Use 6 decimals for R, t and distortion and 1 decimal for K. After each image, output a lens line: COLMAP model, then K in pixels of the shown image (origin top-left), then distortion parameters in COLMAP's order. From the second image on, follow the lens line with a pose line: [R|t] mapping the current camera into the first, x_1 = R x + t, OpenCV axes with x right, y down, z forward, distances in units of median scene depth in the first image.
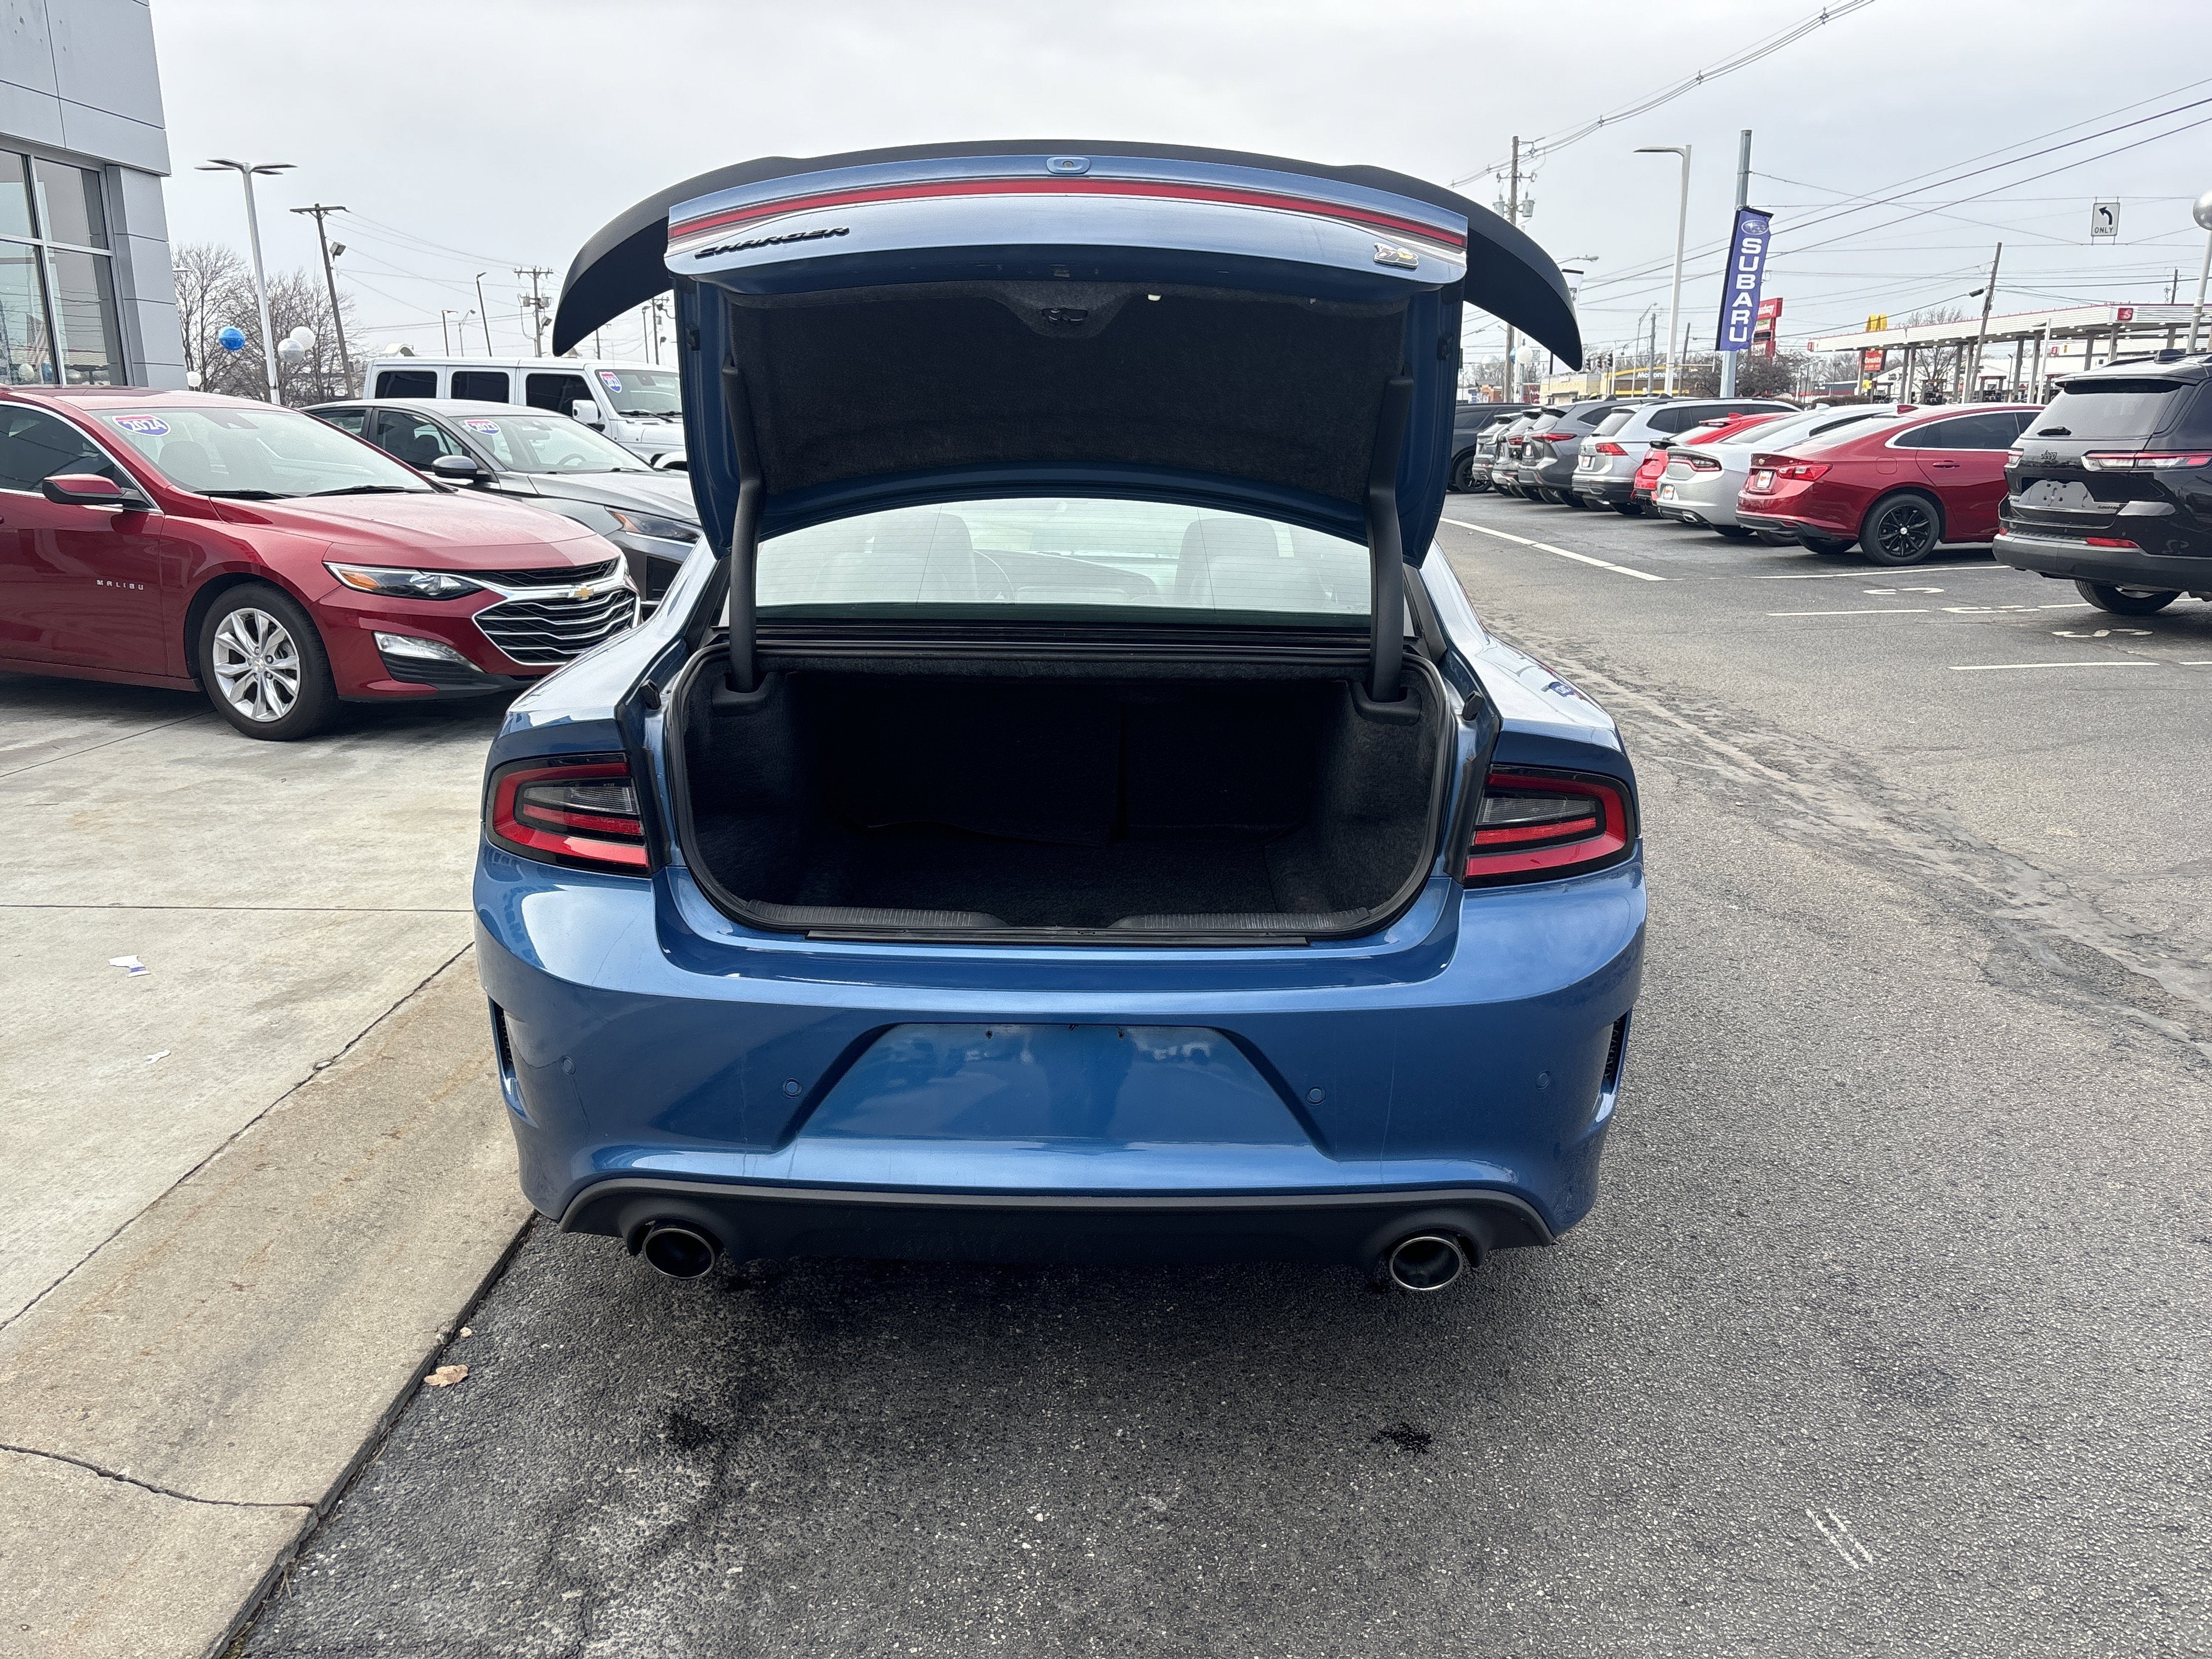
lens RADIAL K [[1673.9, 0, 1087.8], [0, 1673.9, 825.5], [0, 0, 1]] dist [0.047461, -0.045828]
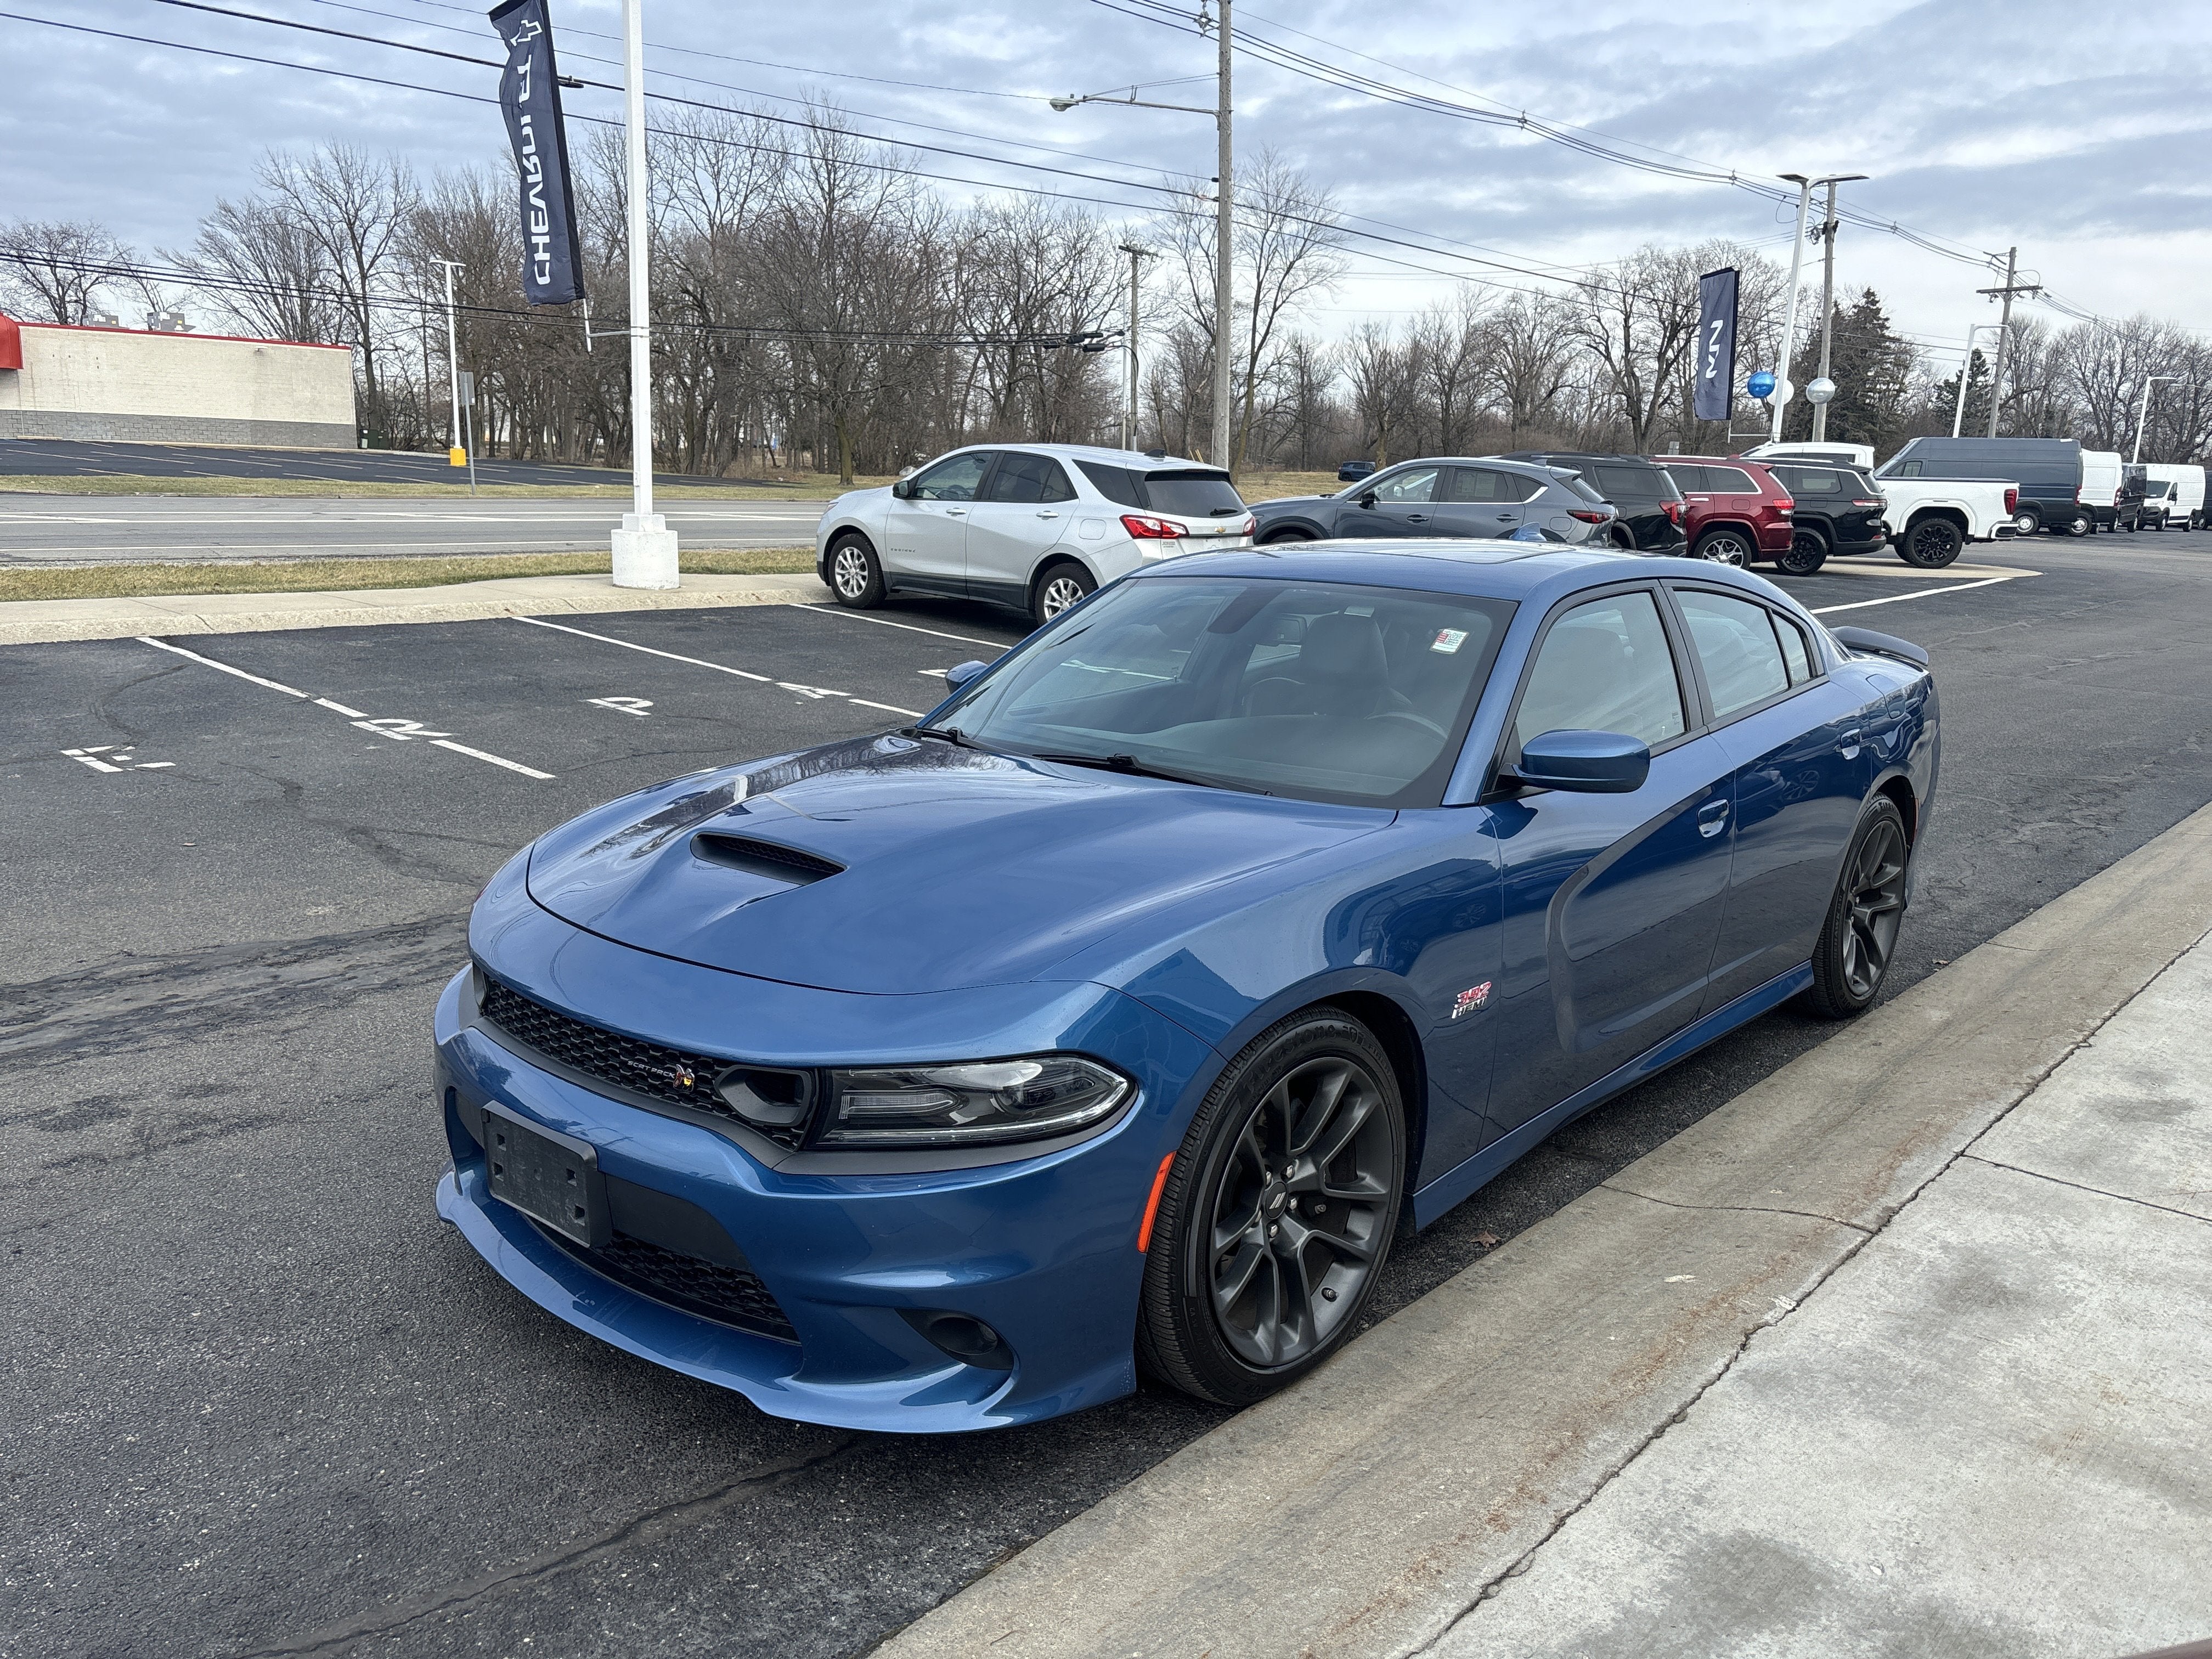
lens RADIAL K [[1673.9, 0, 1111.0], [0, 1673.9, 837.8], [0, 0, 1]] dist [0.047461, -0.045828]
pose [[-0.755025, -0.158636, 0.636217, -0.439695], [0.128531, 0.915661, 0.380847, -0.385891], [-0.642975, 0.369322, -0.670958, 1.466592]]
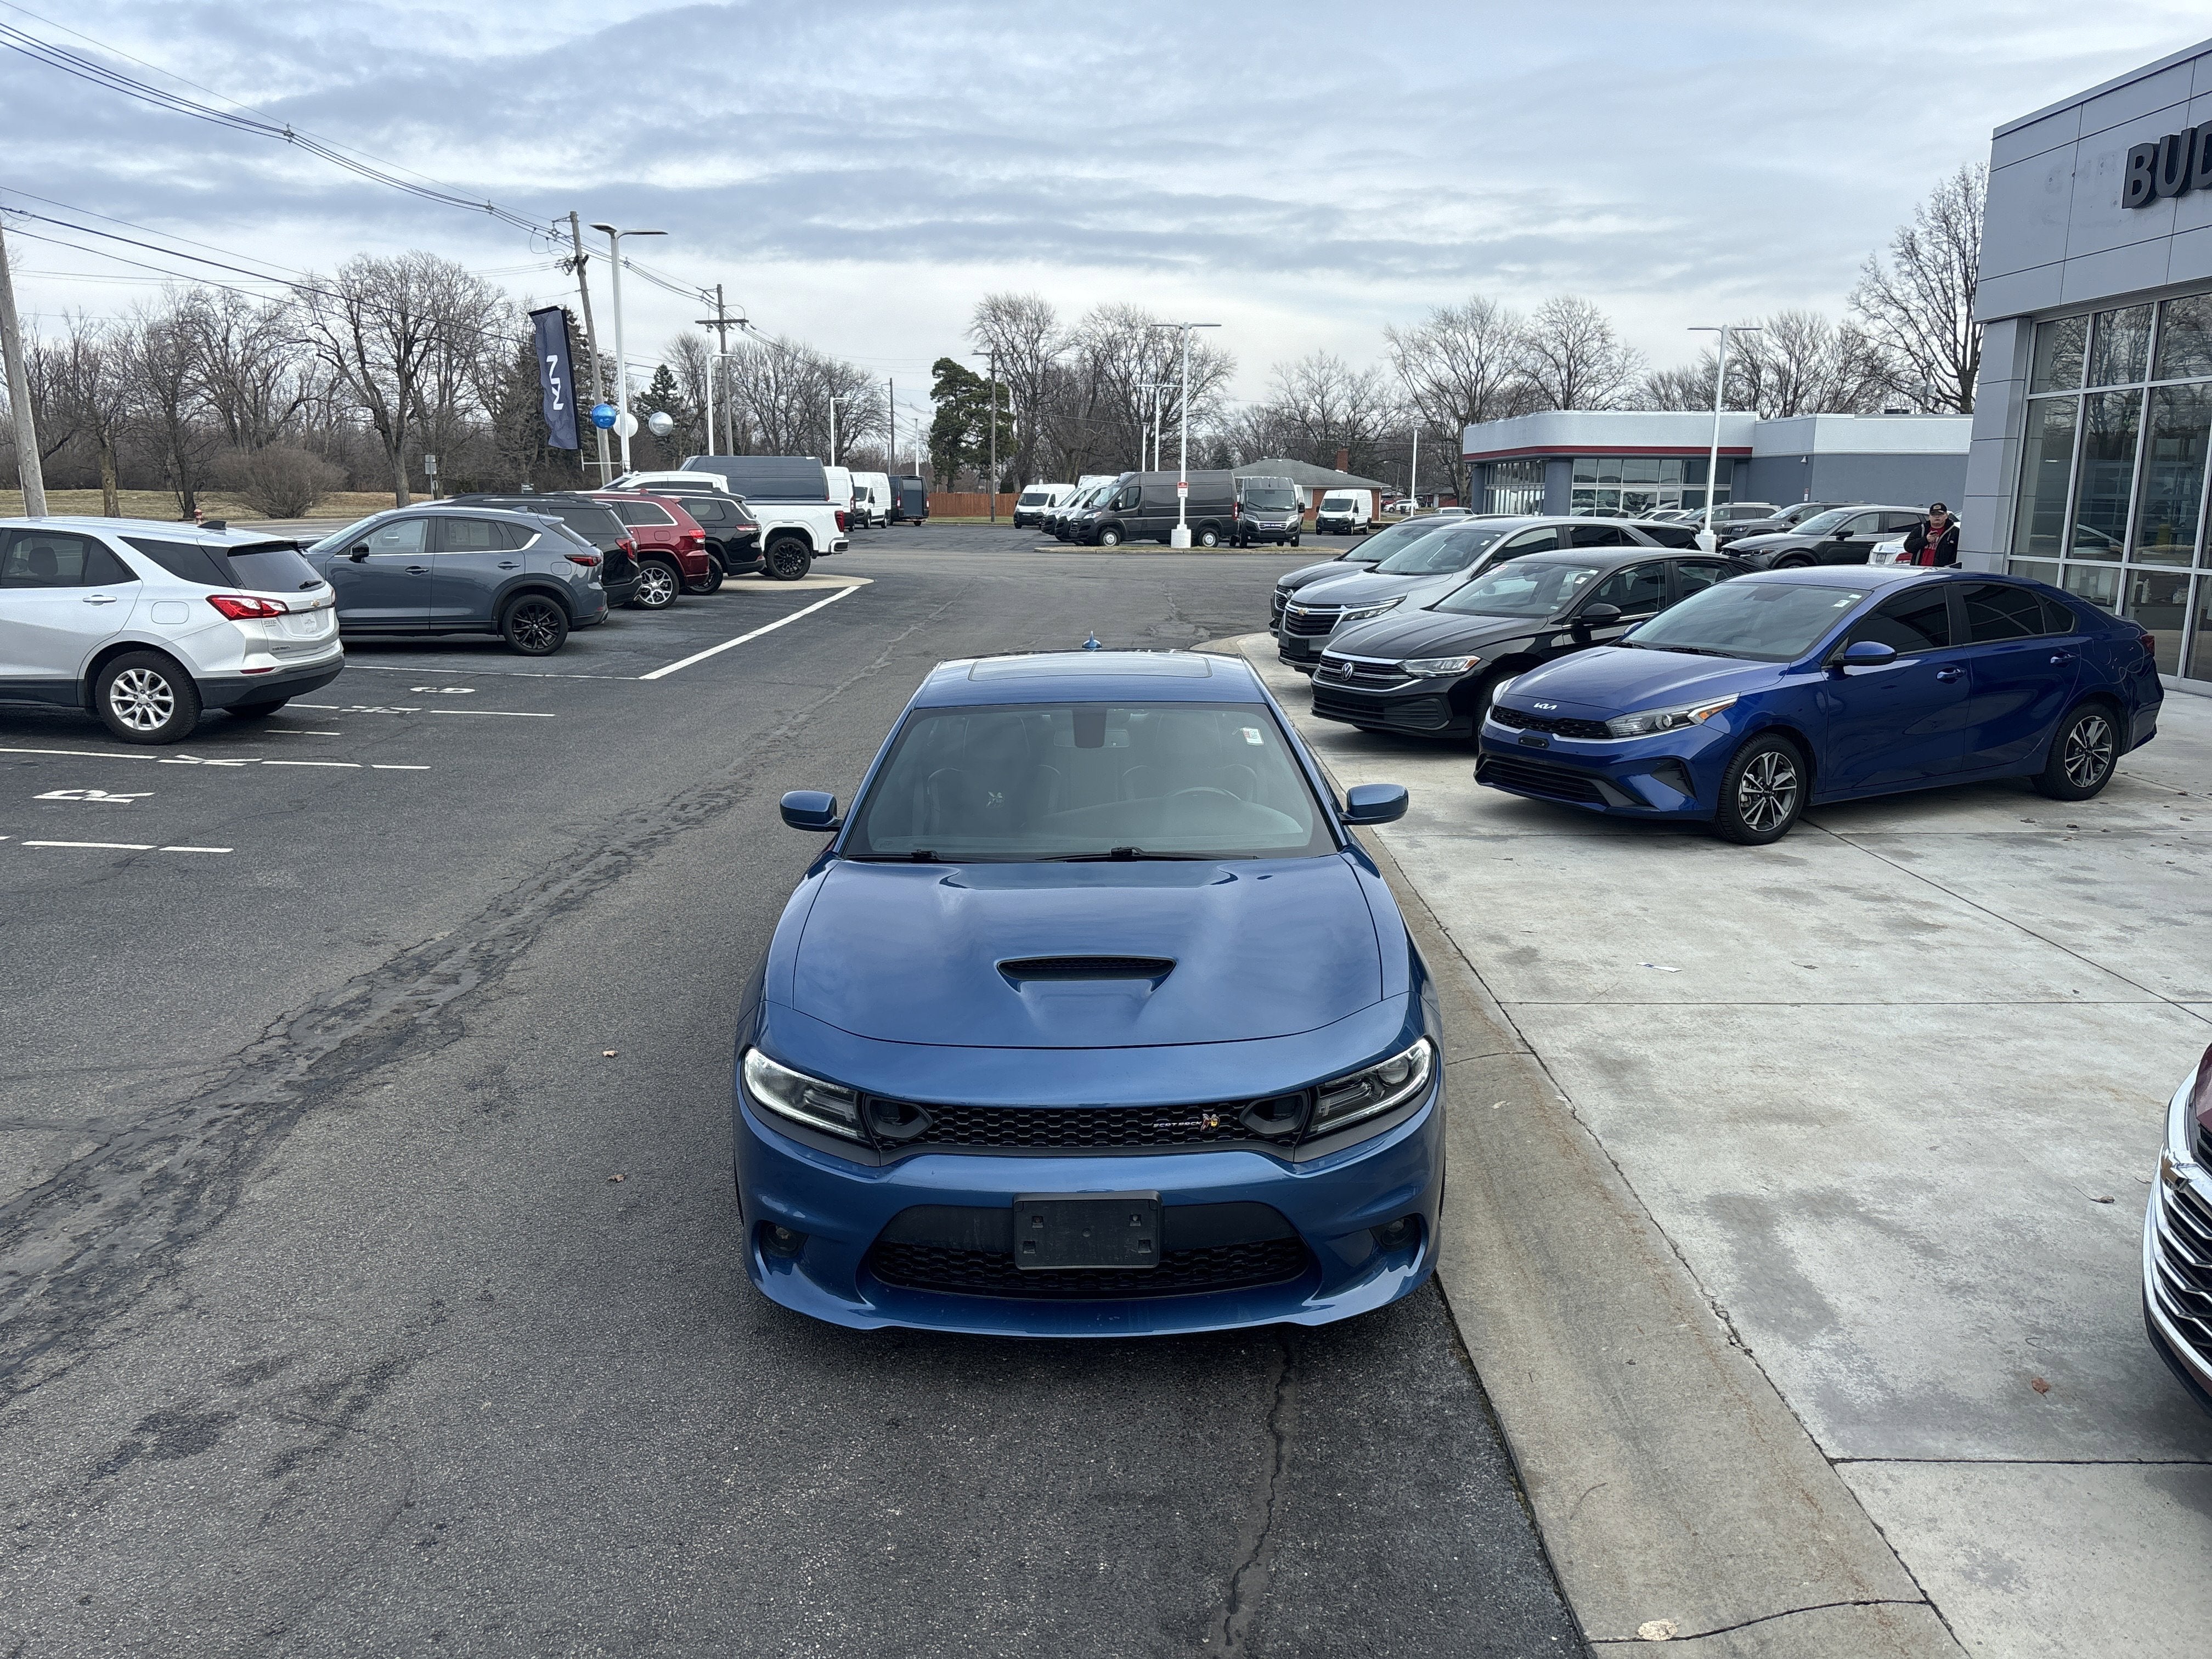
lens RADIAL K [[1673.9, 0, 1097.2], [0, 1673.9, 811.7], [0, 0, 1]] dist [0.047461, -0.045828]
pose [[-0.999995, 0.003270, 0.000430, -0.008983], [0.003155, 0.910343, 0.413843, -0.552260], [0.000961, 0.413842, -0.910348, 1.814812]]
